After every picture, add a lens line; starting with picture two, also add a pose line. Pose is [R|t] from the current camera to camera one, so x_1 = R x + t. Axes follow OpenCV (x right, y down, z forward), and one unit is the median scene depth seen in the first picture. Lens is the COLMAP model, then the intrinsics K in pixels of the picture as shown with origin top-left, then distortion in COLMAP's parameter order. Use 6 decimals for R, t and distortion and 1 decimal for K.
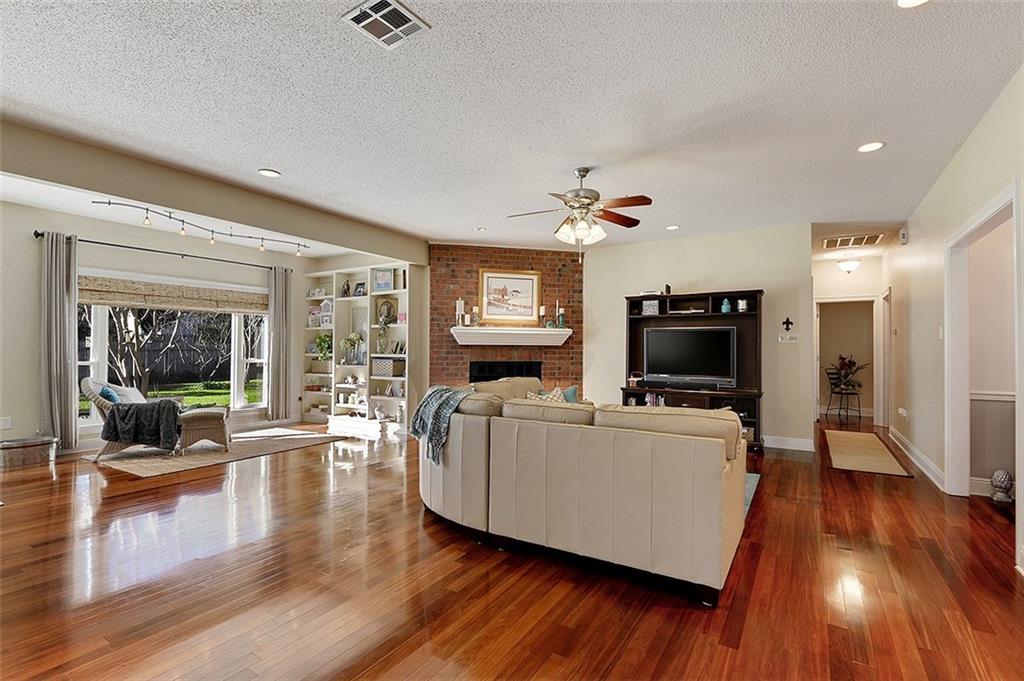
lens RADIAL K [[476.7, 0, 510.5], [0, 476.7, 349.6], [0, 0, 1]] dist [0.001412, -0.000353]
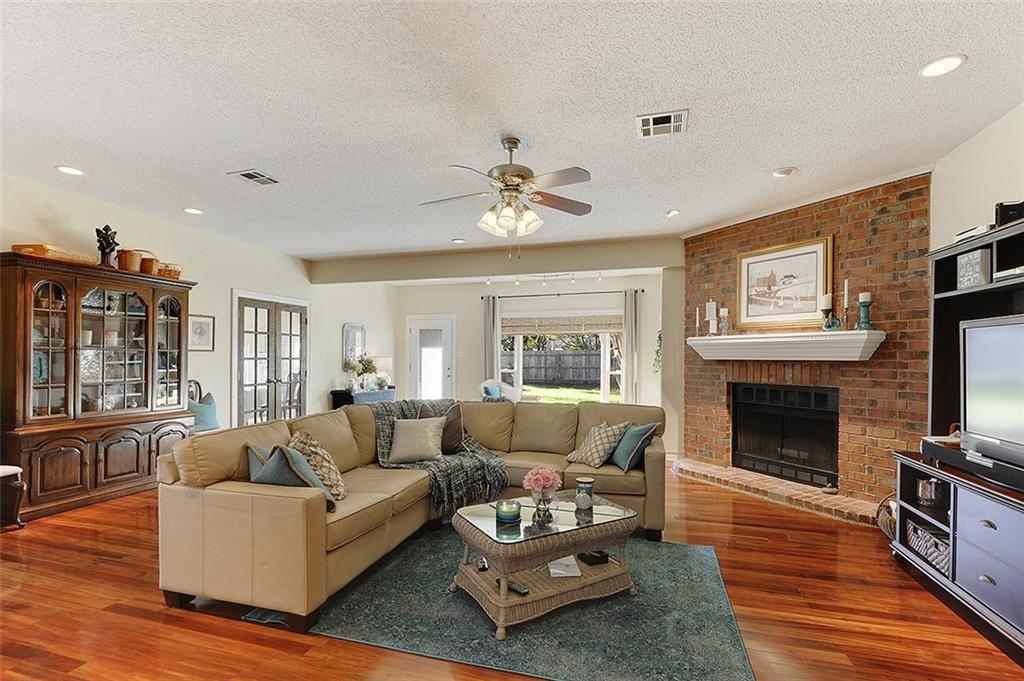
lens RADIAL K [[468.4, 0, 512.0], [0, 468.4, 346.9], [0, 0, 1]] dist [0.017715, -0.015422]
pose [[0.259398, -0.024993, -0.965447, 0.523992], [-0.001017, 0.999657, -0.026152, -0.010156], [0.965770, 0.007766, 0.259284, 0.473193]]
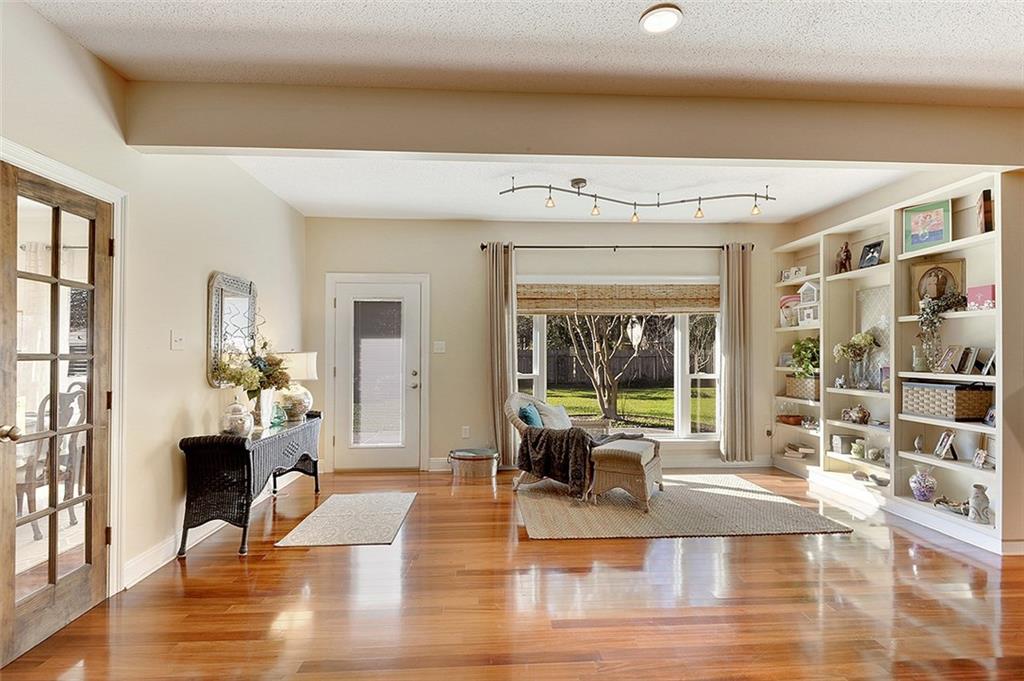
lens RADIAL K [[468.4, 0, 512.0], [0, 468.4, 346.9], [0, 0, 1]] dist [0.017715, -0.015422]
pose [[0.571707, -0.015617, -0.820310, -0.110357], [0.003953, 0.999860, -0.016280, -0.011785], [0.820449, 0.006065, 0.571688, 0.352754]]
